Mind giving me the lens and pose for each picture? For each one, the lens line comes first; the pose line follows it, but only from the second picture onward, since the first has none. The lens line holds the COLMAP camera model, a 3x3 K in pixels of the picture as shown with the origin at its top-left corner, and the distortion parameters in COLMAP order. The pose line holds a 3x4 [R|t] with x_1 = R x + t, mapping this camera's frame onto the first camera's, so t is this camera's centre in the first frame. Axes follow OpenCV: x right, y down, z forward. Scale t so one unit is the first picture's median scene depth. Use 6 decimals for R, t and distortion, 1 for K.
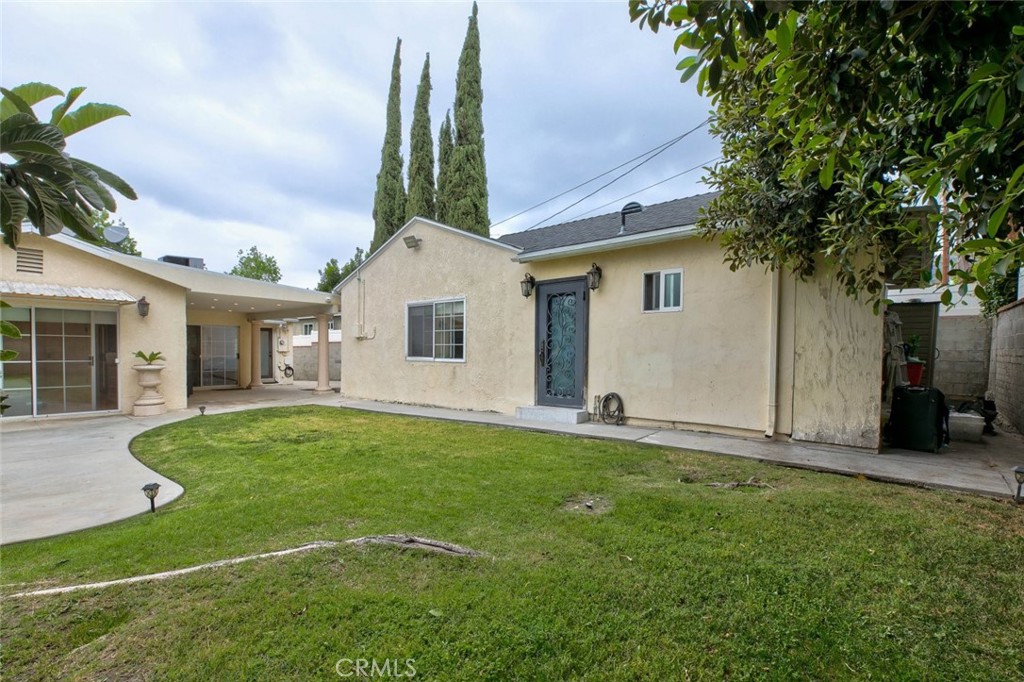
lens RADIAL K [[458.2, 0, 519.1], [0, 458.2, 364.9], [0, 0, 1]] dist [-0.004618, 0.000387]
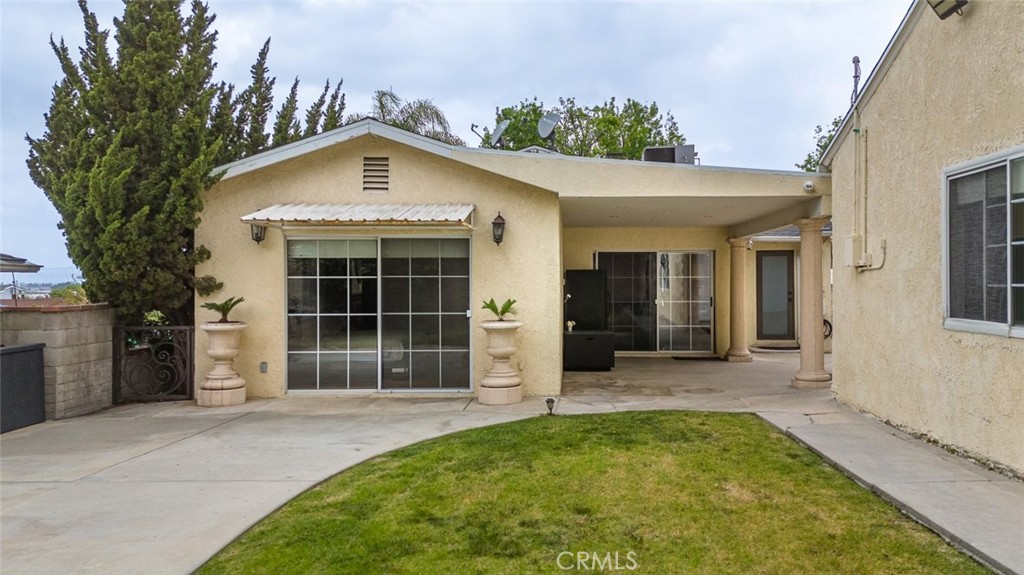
lens RADIAL K [[765.7, 0, 574.9], [0, 765.7, 280.7], [0, 0, 1]] dist [0.058604, -0.039503]
pose [[0.615487, -0.011511, -0.788063, 0.066045], [-0.015884, 0.999509, -0.027005, -0.028361], [0.787987, 0.029139, 0.615002, 0.444377]]
